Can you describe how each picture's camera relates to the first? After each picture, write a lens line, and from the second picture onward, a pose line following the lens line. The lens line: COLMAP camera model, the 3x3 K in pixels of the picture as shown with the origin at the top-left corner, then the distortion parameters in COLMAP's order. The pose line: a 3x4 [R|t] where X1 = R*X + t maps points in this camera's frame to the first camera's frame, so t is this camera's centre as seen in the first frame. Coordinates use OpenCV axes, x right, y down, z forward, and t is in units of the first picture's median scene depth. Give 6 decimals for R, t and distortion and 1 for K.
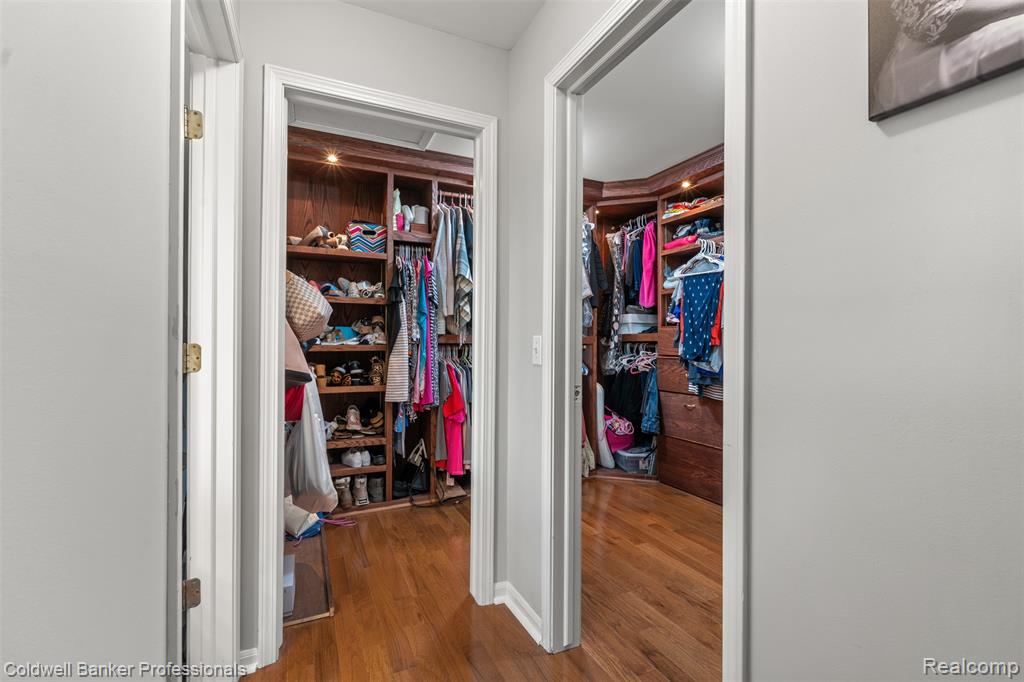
lens RADIAL K [[455.1, 0, 512.3], [0, 455.1, 341.1], [0, 0, 1]] dist [-0.004306, -0.000191]
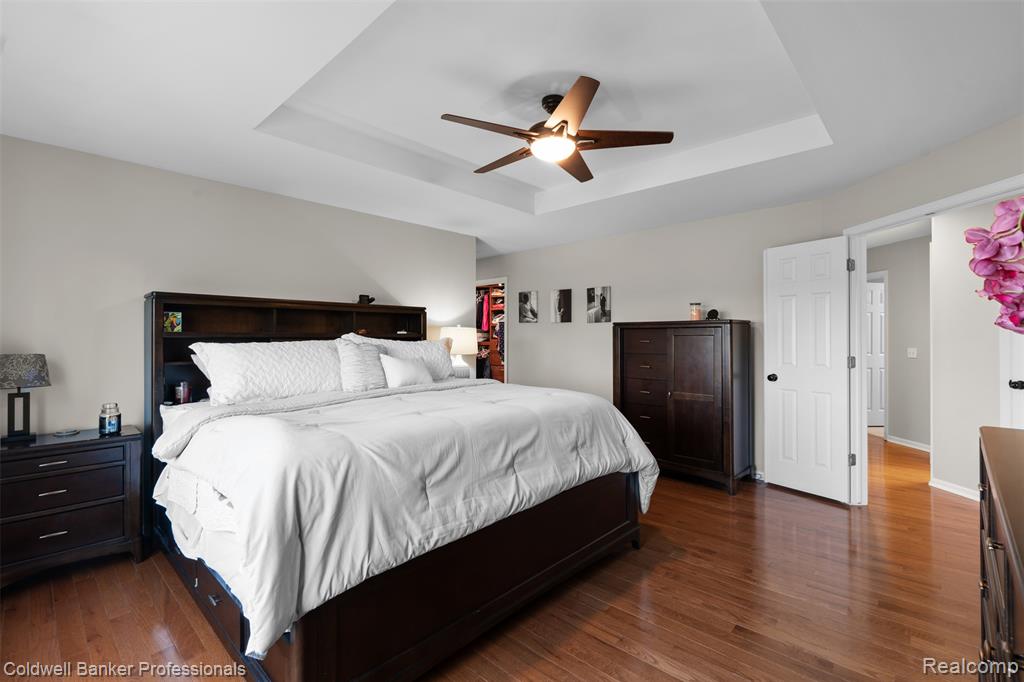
lens RADIAL K [[455.1, 0, 512.2], [0, 455.1, 339.8], [0, 0, 1]] dist [-0.004306, -0.000191]
pose [[0.929848, -0.000632, 0.367943, -0.454663], [0.000065, 0.999999, 0.001554, -0.031483], [-0.367943, -0.001421, 0.929847, -1.281194]]
